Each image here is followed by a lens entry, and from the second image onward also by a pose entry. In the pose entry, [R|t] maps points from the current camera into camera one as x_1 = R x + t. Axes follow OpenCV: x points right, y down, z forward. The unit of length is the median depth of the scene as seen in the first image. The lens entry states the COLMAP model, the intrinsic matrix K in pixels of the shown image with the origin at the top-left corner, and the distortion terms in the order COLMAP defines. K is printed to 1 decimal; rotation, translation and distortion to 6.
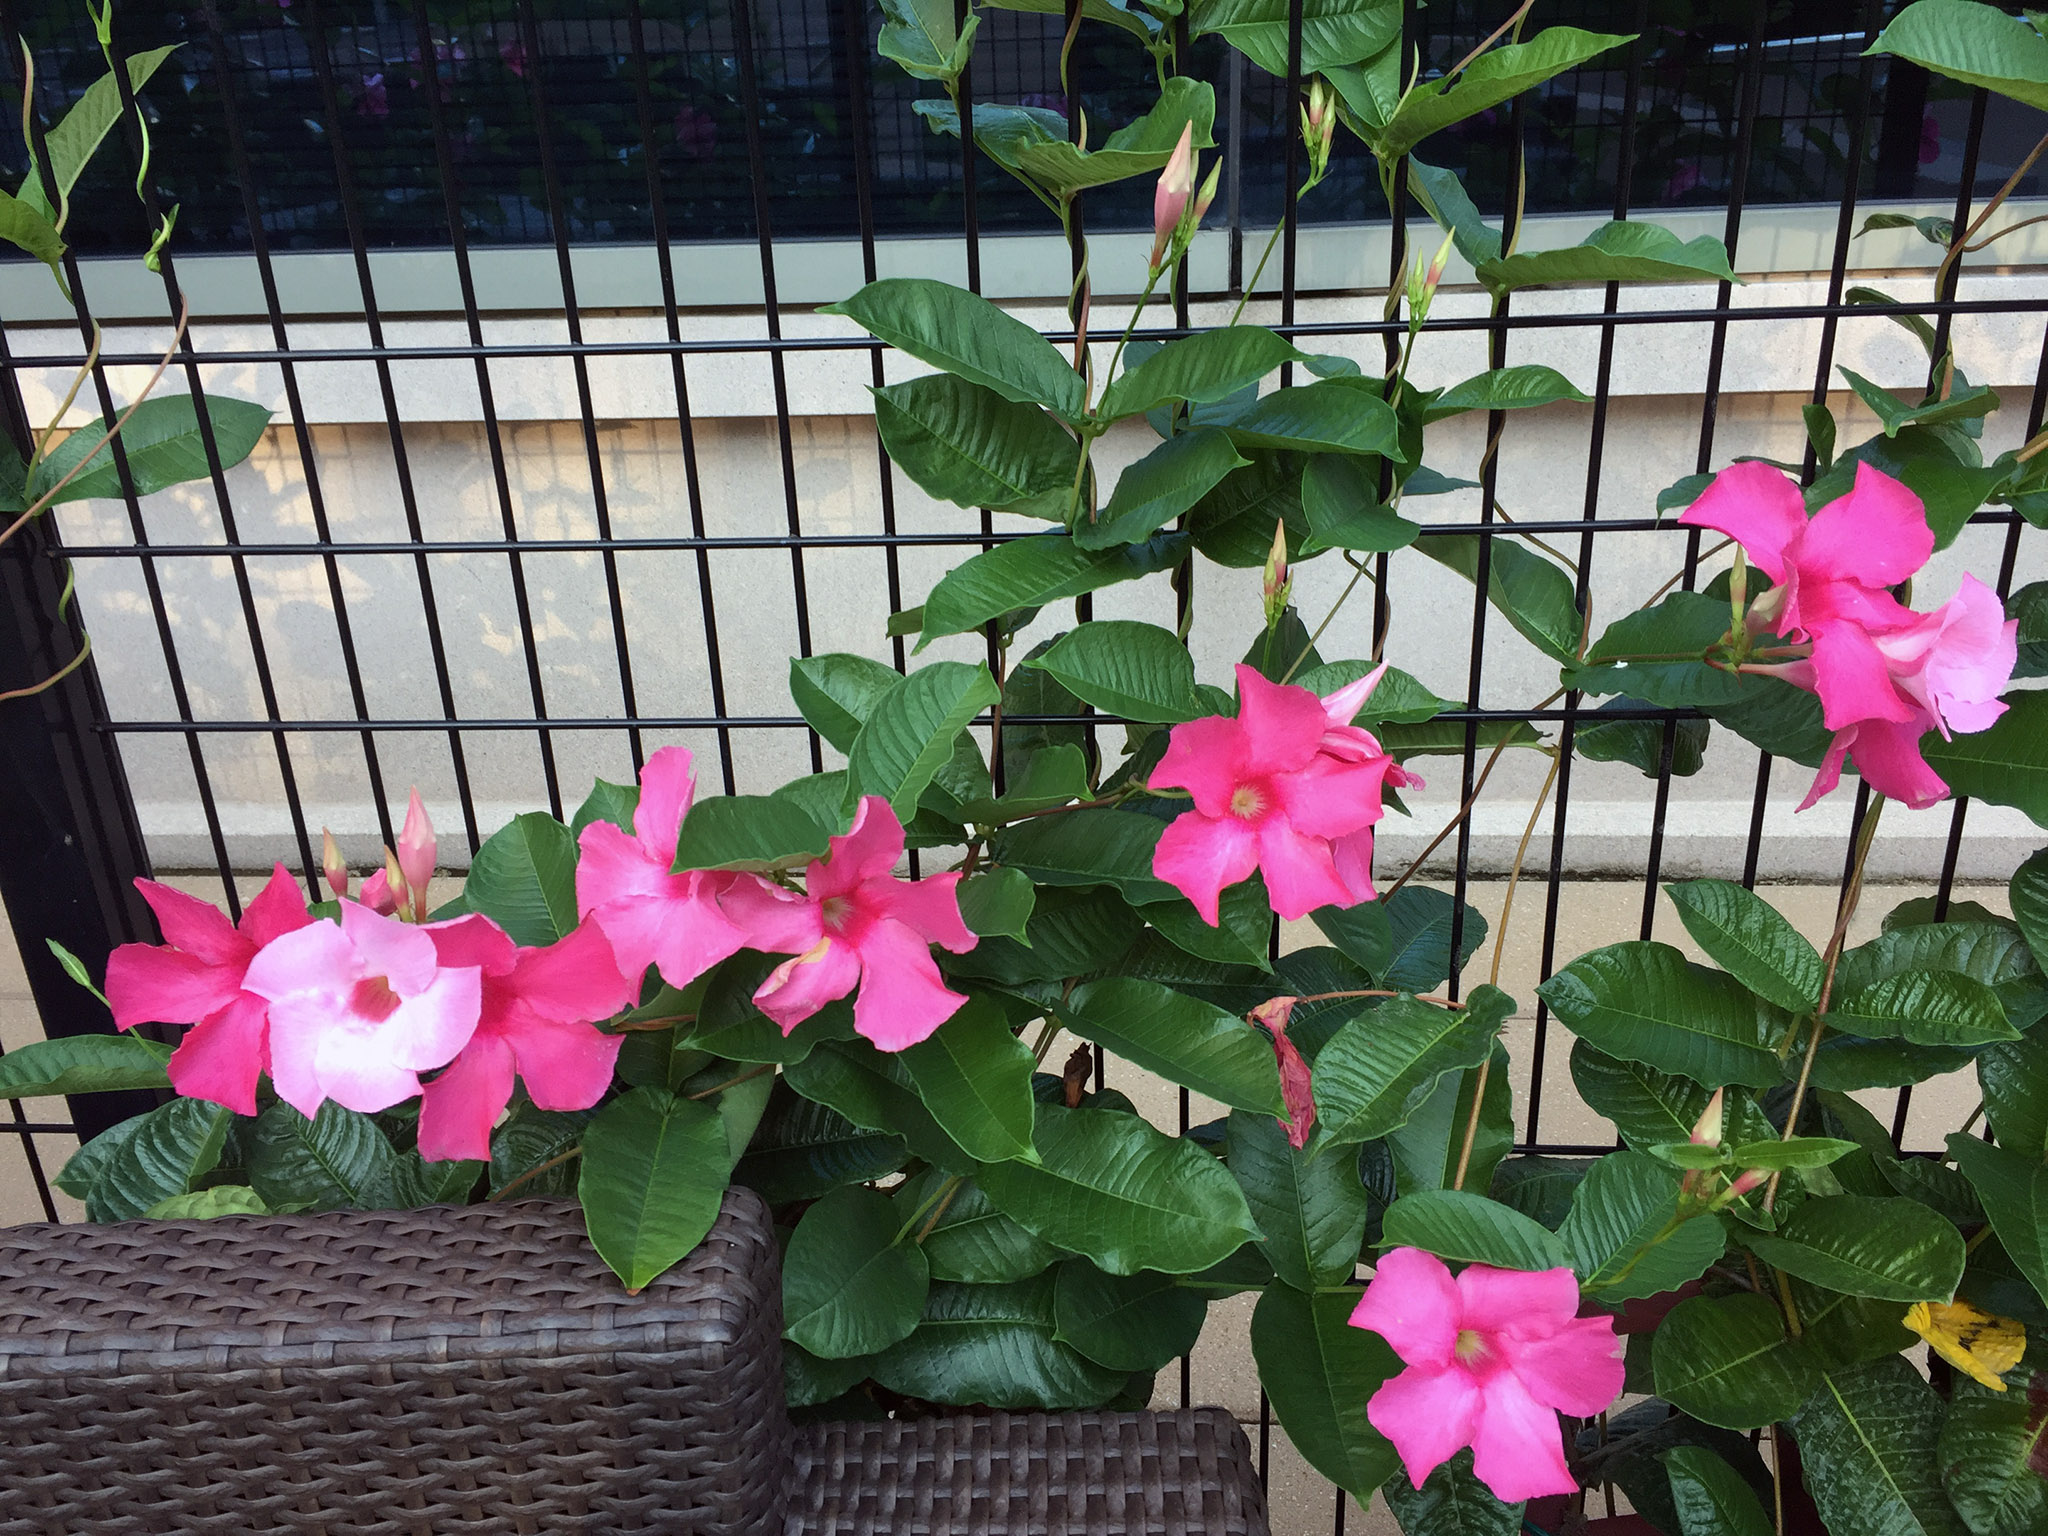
lens RADIAL K [[1774.7, 0, 1024.0], [0, 1774.7, 768.0], [0, 0, 1]] dist [0.069414, 0.003981]
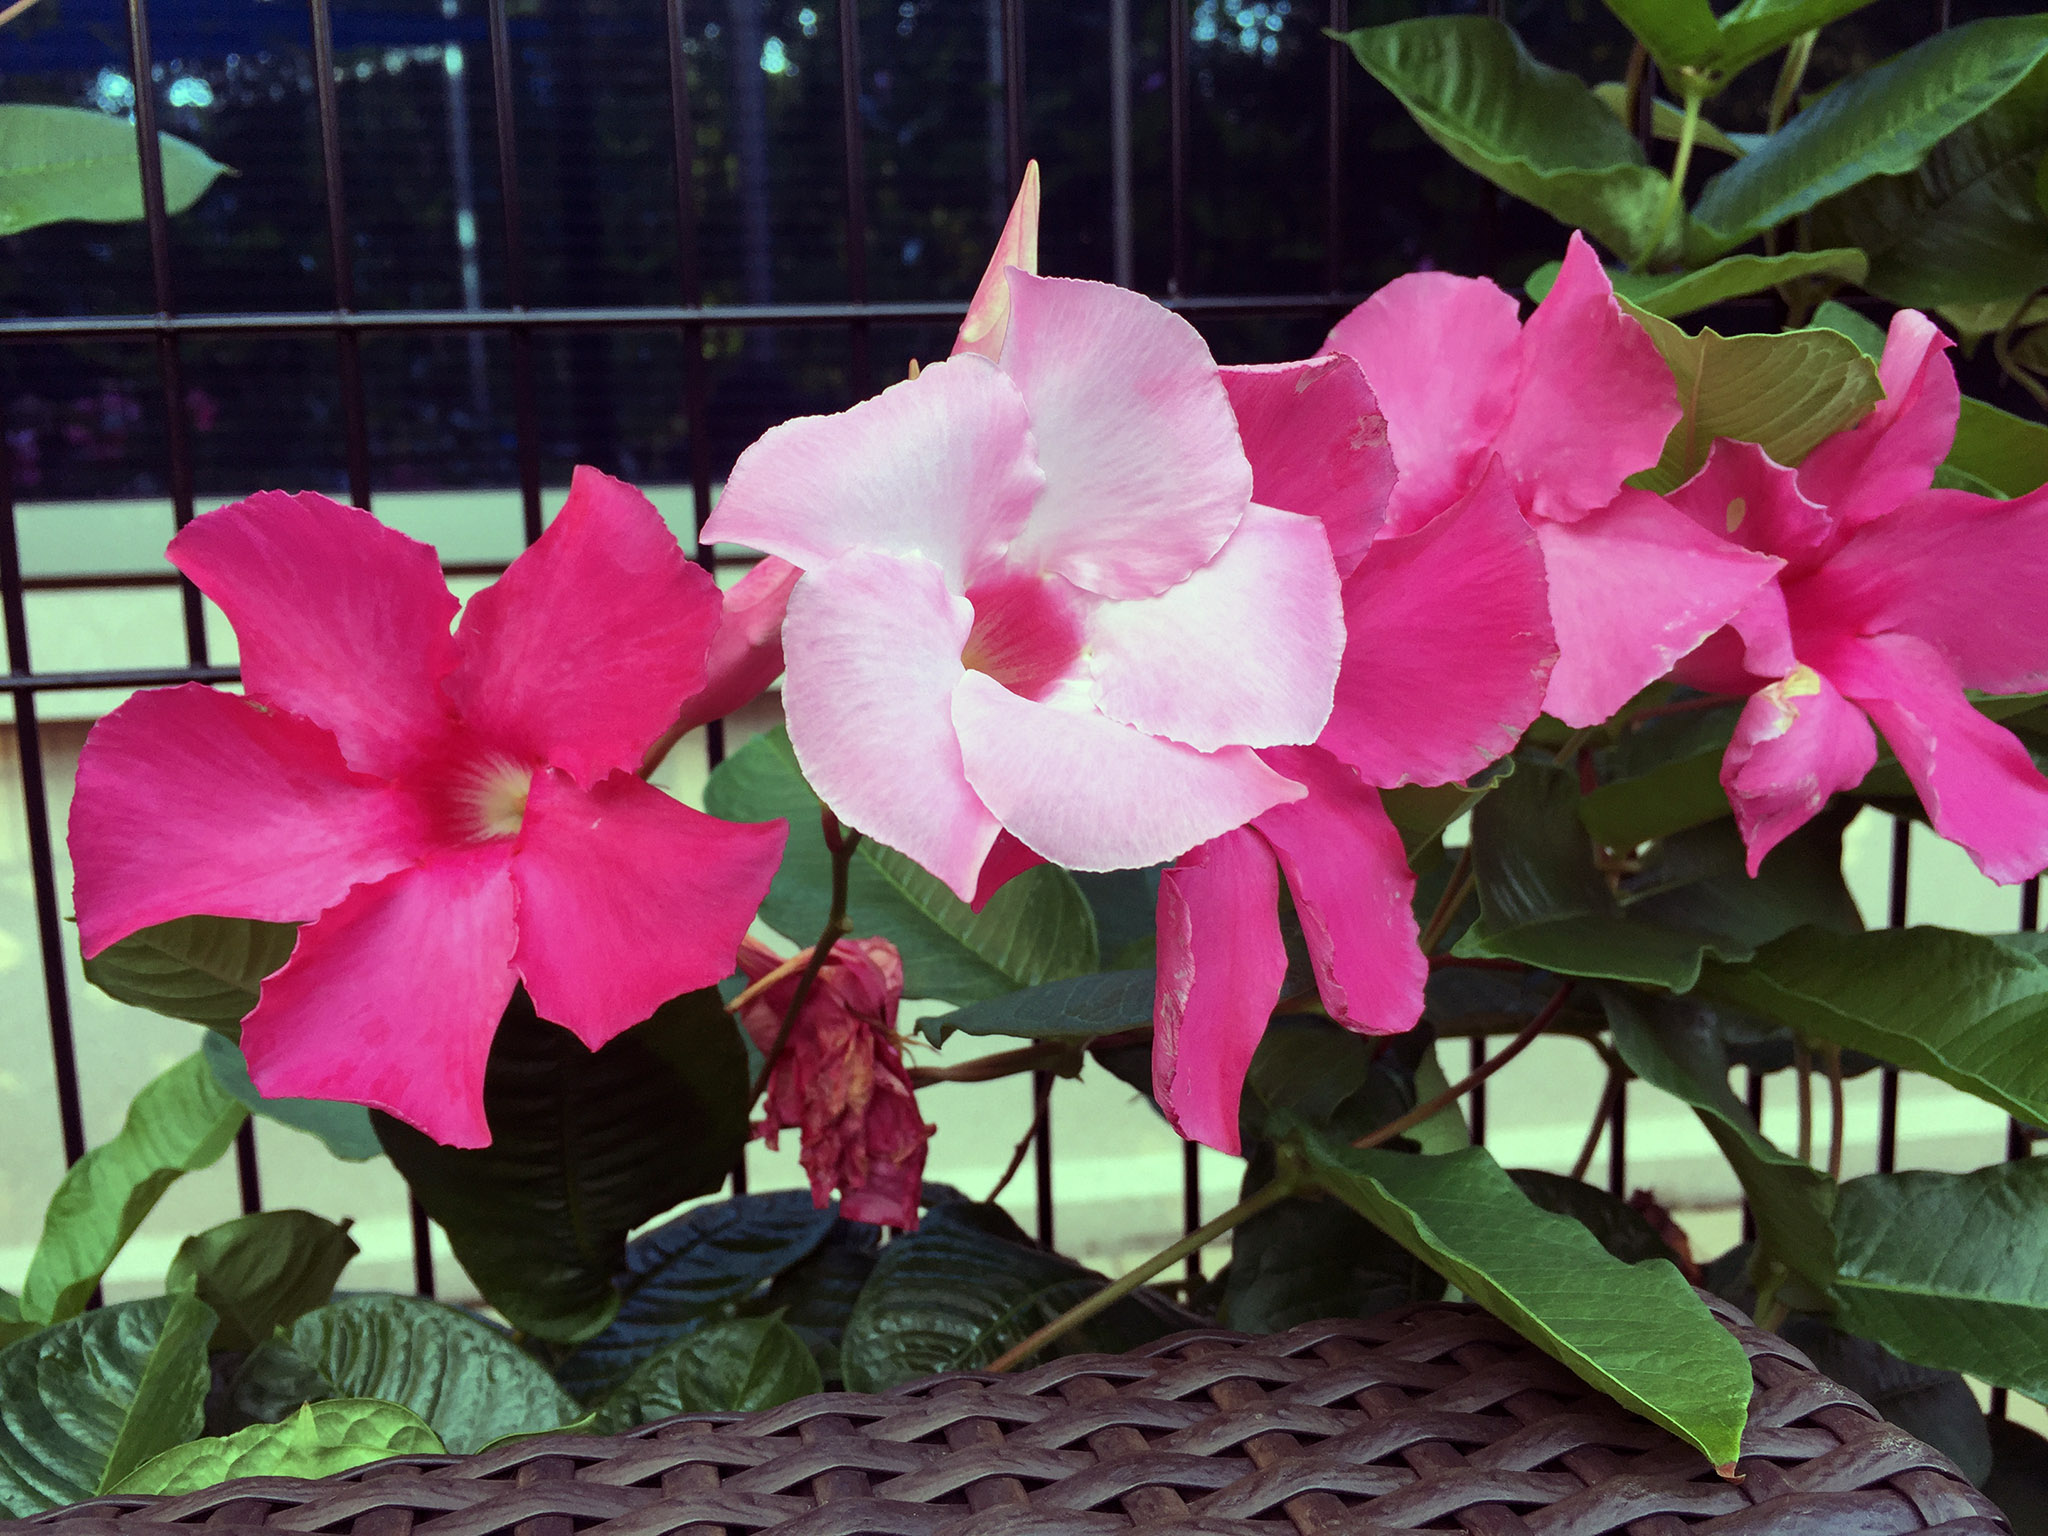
lens RADIAL K [[1774.7, 0, 1024.0], [0, 1774.7, 768.0], [0, 0, 1]] dist [0.069414, 0.003981]
pose [[0.976888, -0.024881, 0.212298, -0.391207], [0.081760, 0.961169, -0.263571, 0.221685], [-0.197497, 0.274837, 0.940989, 0.605556]]
